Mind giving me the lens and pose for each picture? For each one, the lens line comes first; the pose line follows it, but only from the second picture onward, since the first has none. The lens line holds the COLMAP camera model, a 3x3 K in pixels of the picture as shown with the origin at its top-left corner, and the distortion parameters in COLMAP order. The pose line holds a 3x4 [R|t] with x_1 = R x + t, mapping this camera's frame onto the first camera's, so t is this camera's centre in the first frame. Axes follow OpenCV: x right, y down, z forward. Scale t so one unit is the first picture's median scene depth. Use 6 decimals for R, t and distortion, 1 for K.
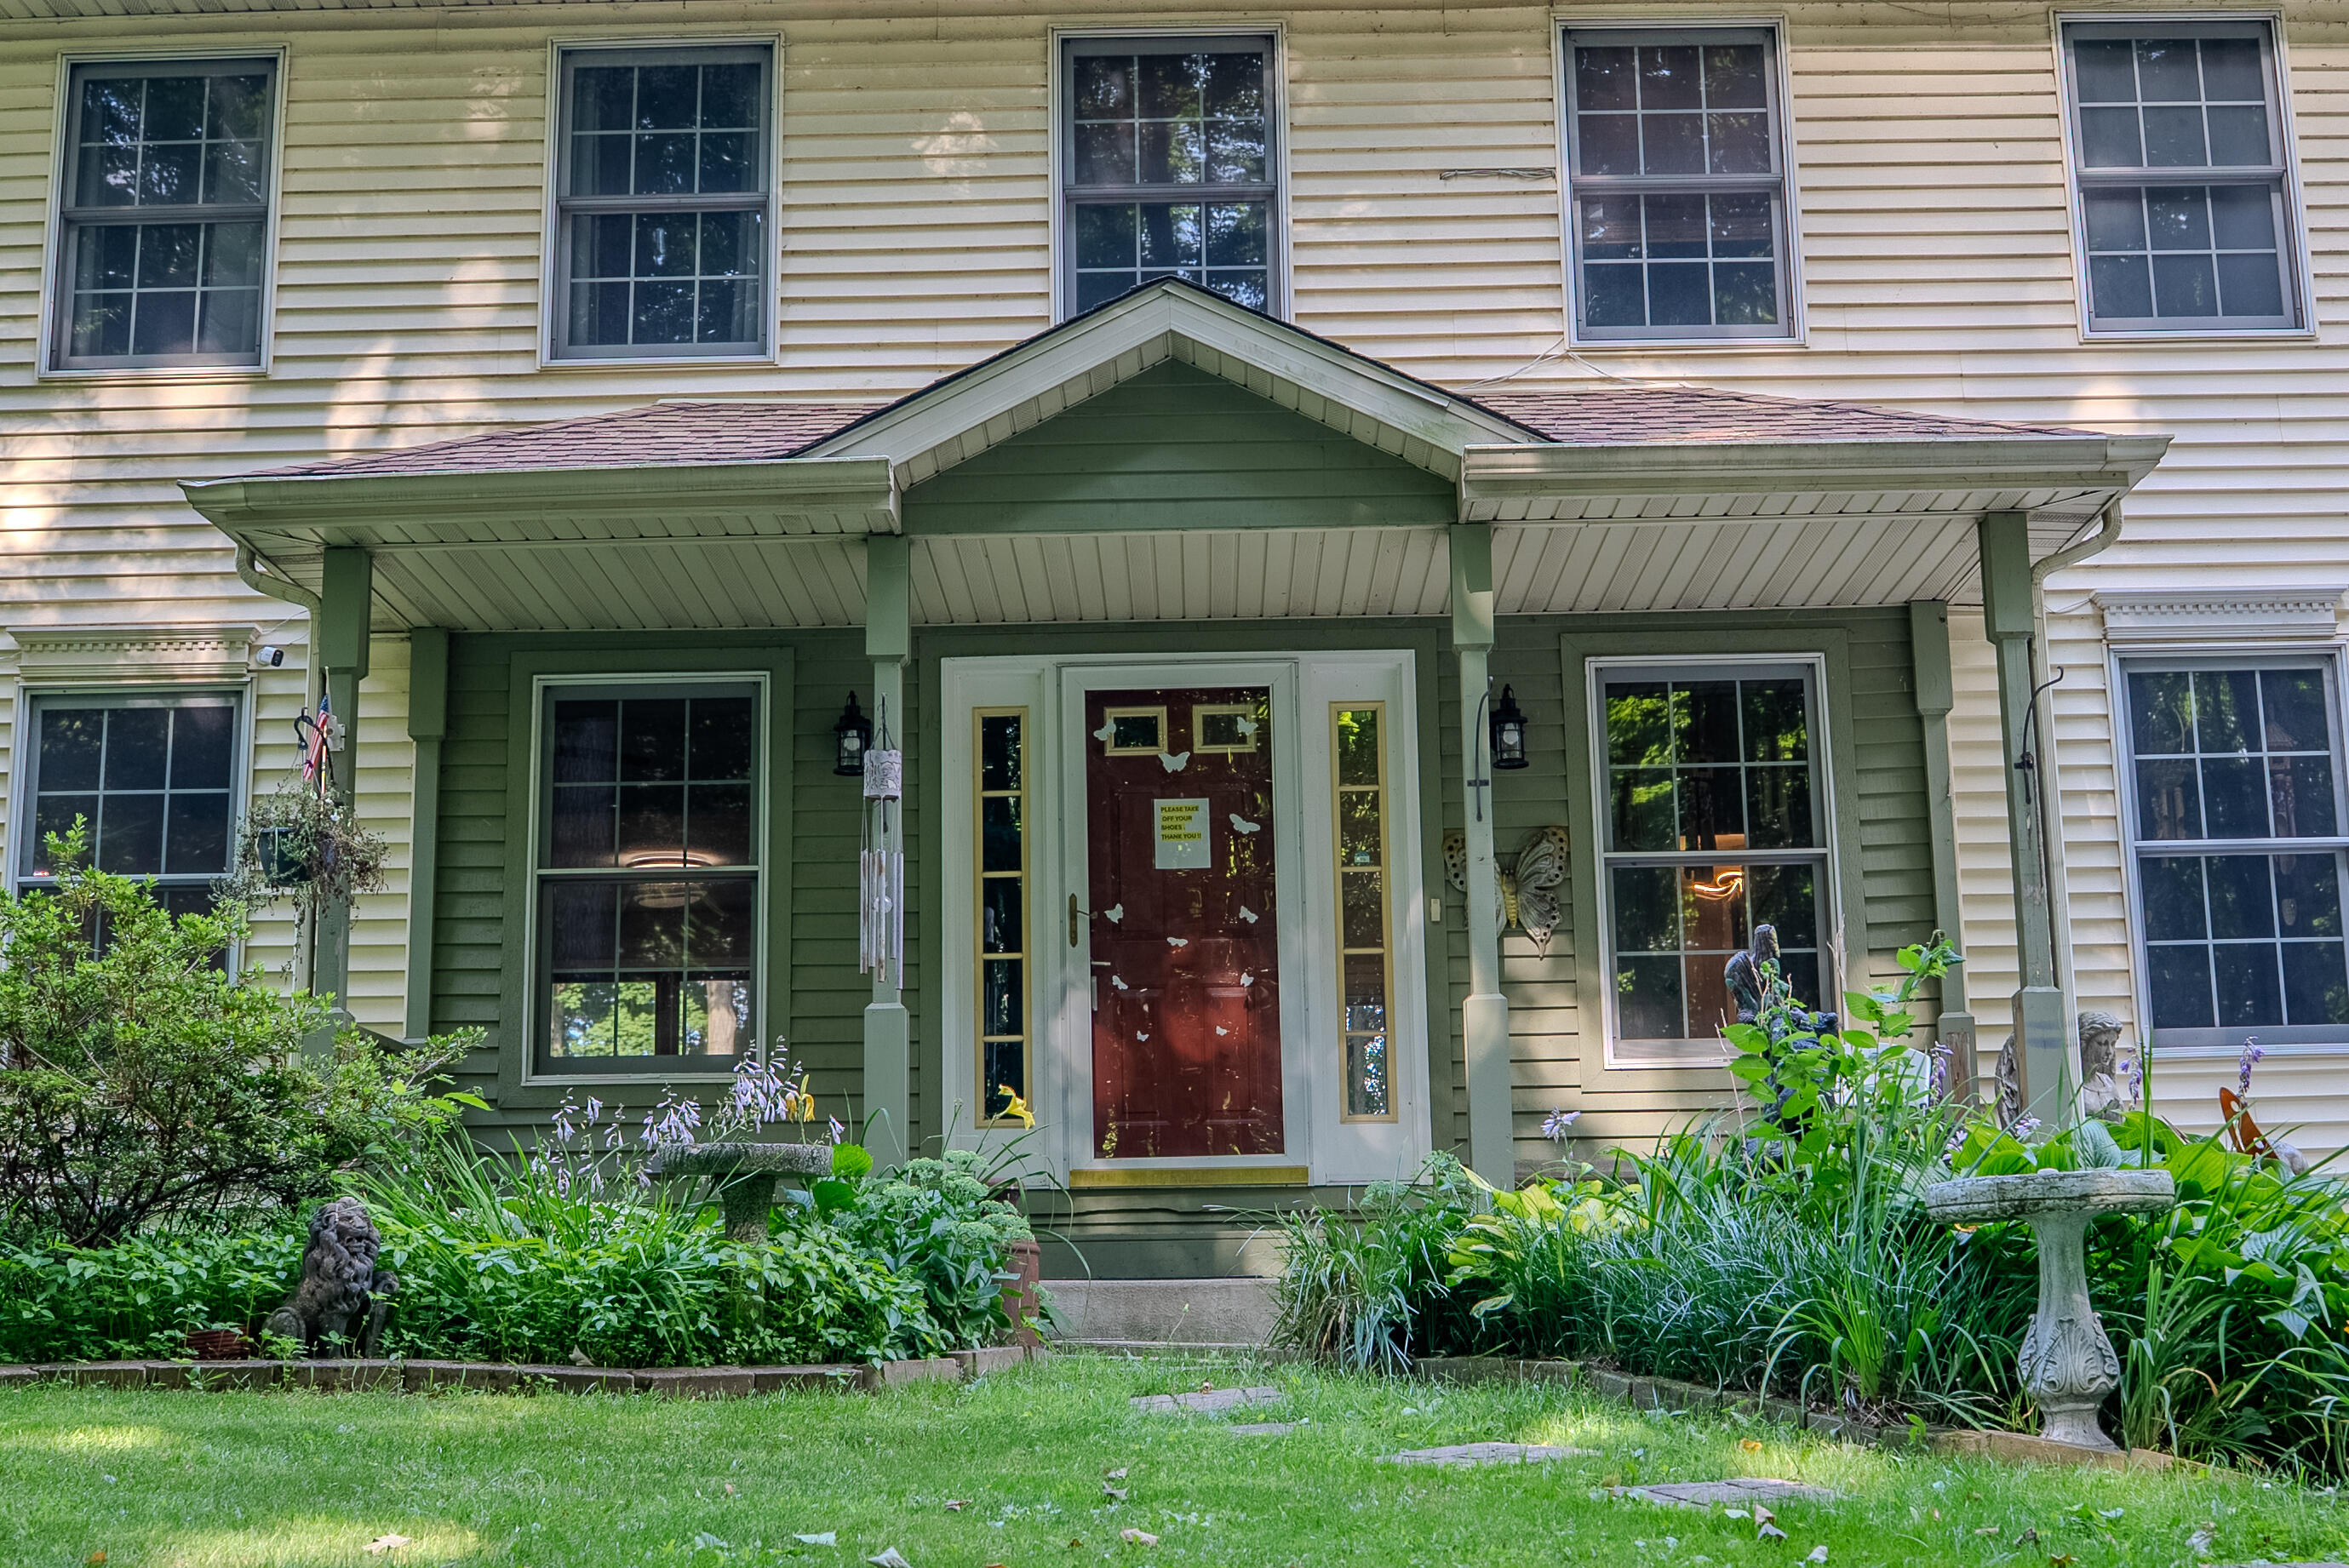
lens RADIAL K [[2949.7, 0, 1174.5], [0, 2949.7, 784.0], [0, 0, 1]] dist [-0.026314, -0.057683]
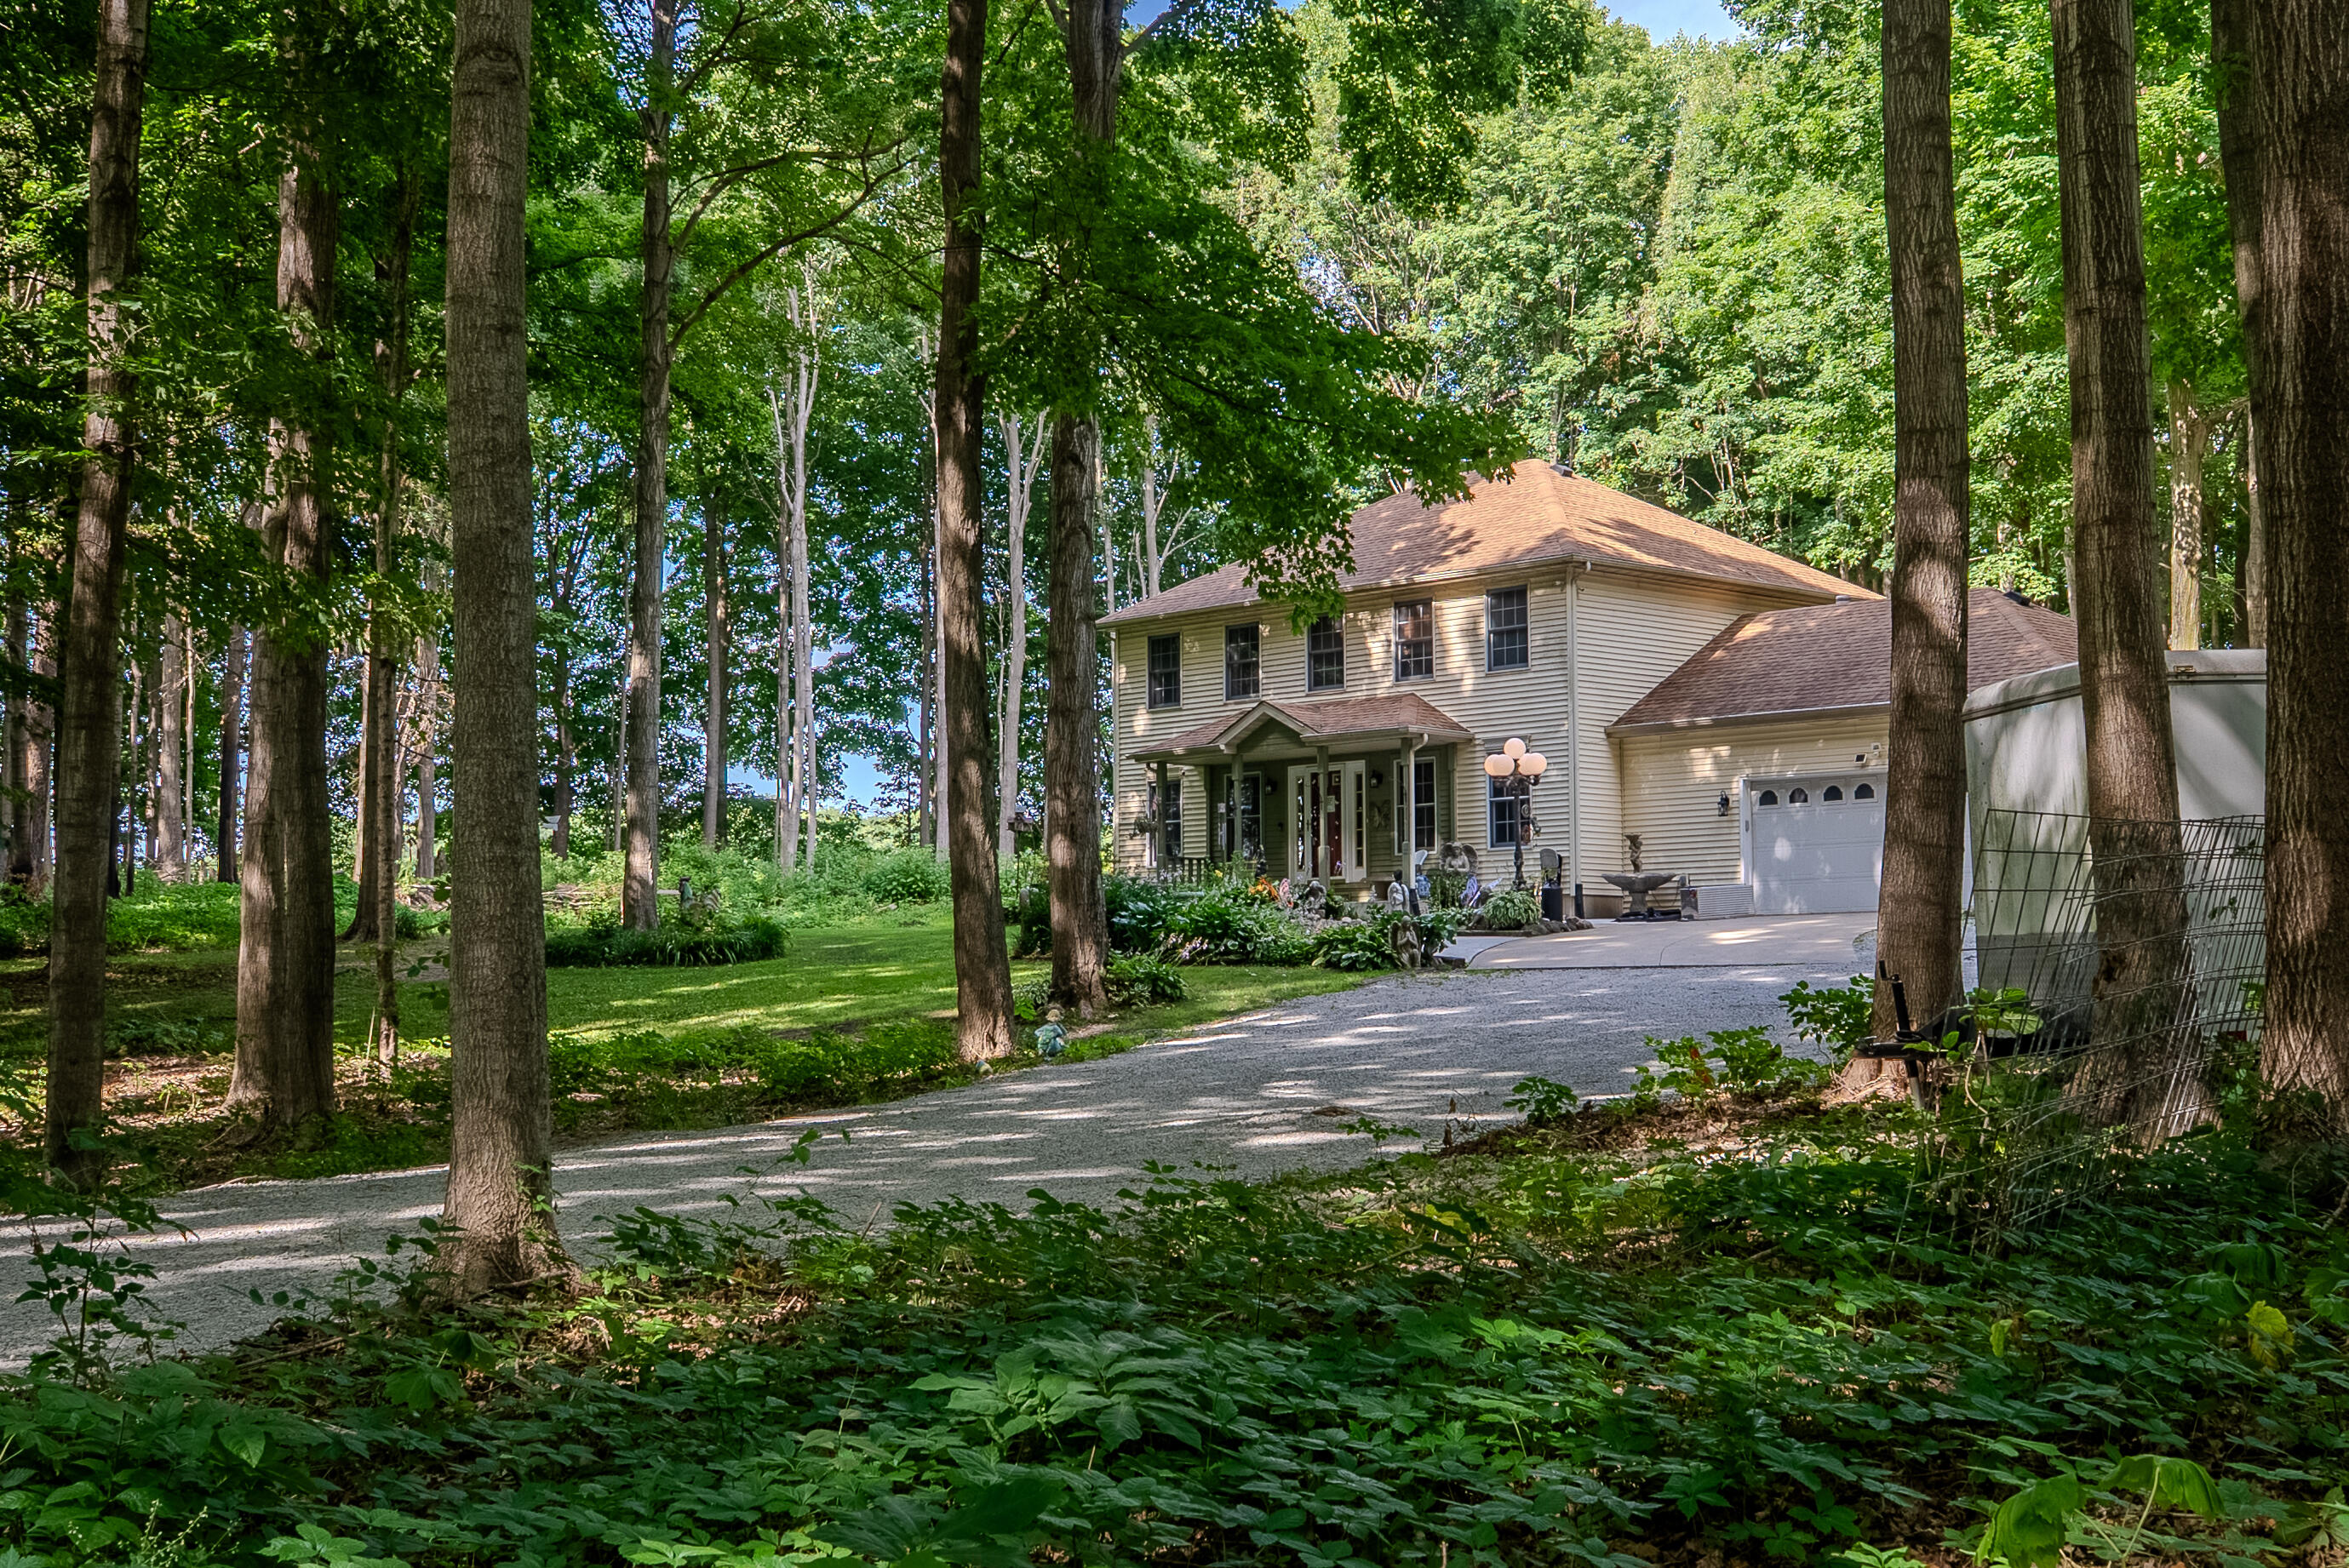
lens RADIAL K [[2949.7, 0, 1174.5], [0, 2949.7, 784.0], [0, 0, 1]] dist [-0.026314, -0.057683]
pose [[0.700851, -0.048552, -0.711653, 2.974026], [0.139033, 0.987844, 0.069527, -0.352288], [0.699627, -0.147671, 0.699082, -2.242000]]
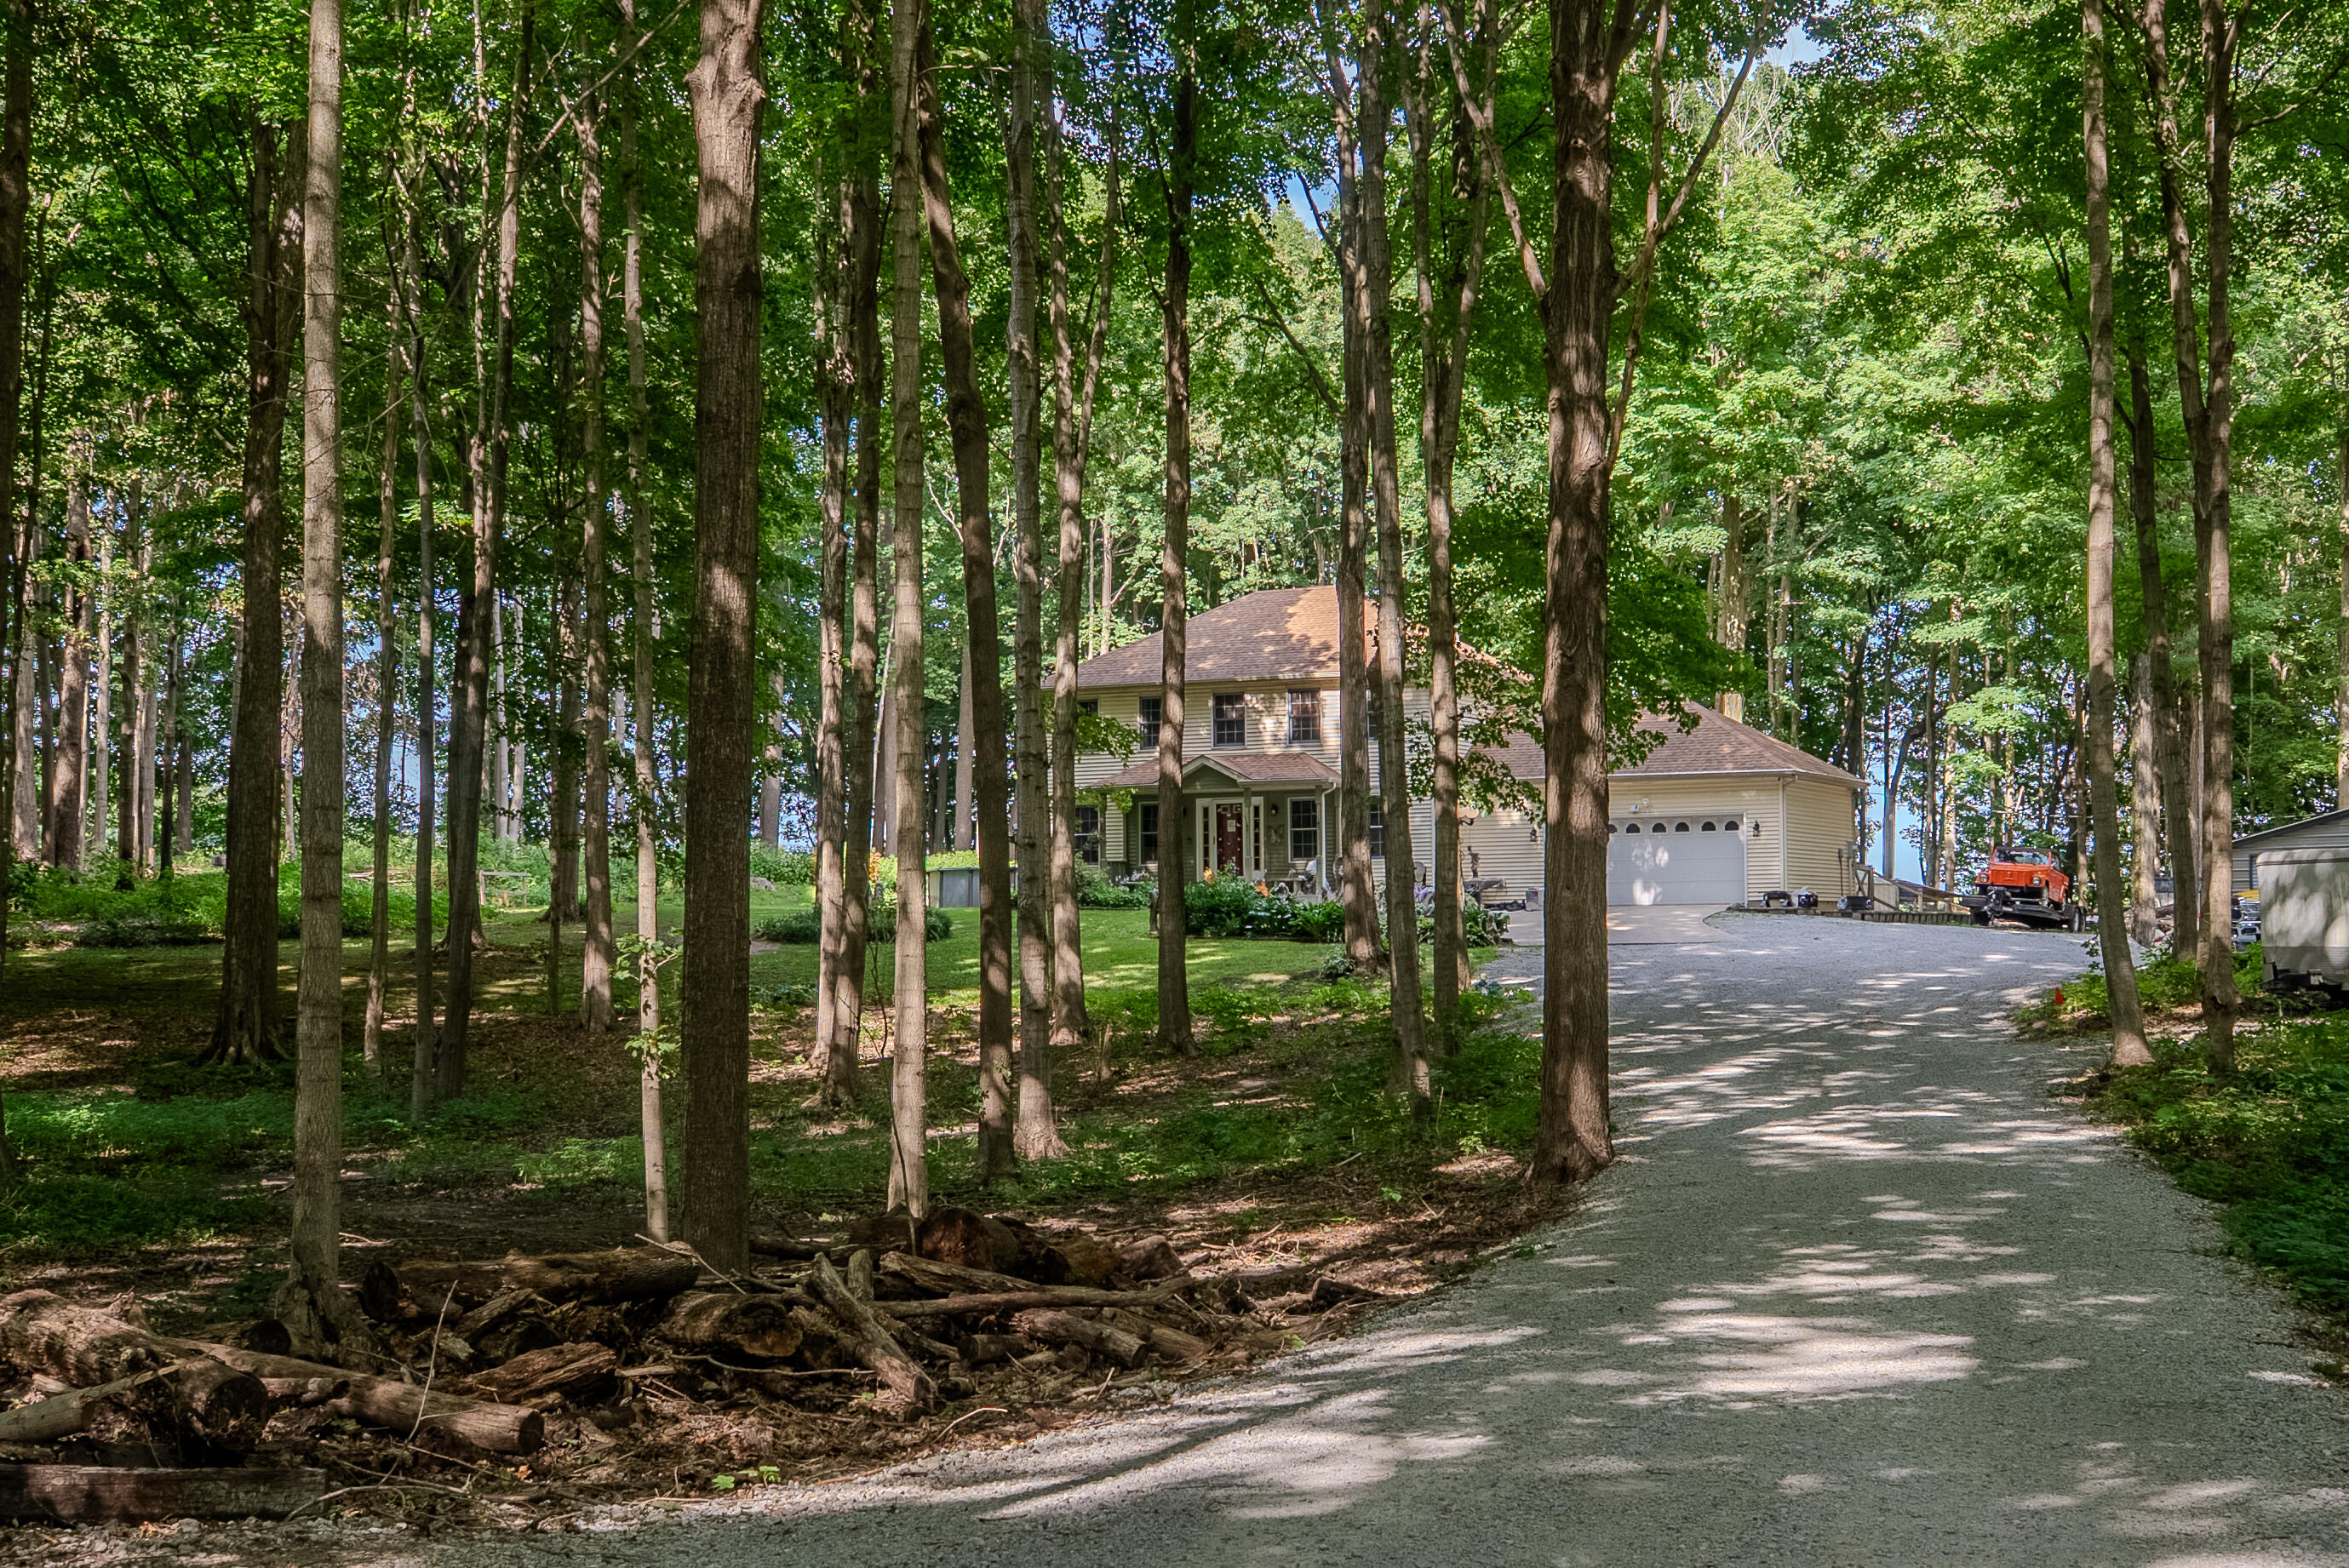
lens RADIAL K [[2949.7, 0, 1174.5], [0, 2949.7, 784.0], [0, 0, 1]] dist [-0.026314, -0.057683]
pose [[0.899429, -0.020766, -0.436573, 2.670303], [0.085132, 0.988063, 0.128391, -0.898880], [0.428695, -0.152645, 0.890460, -4.702234]]
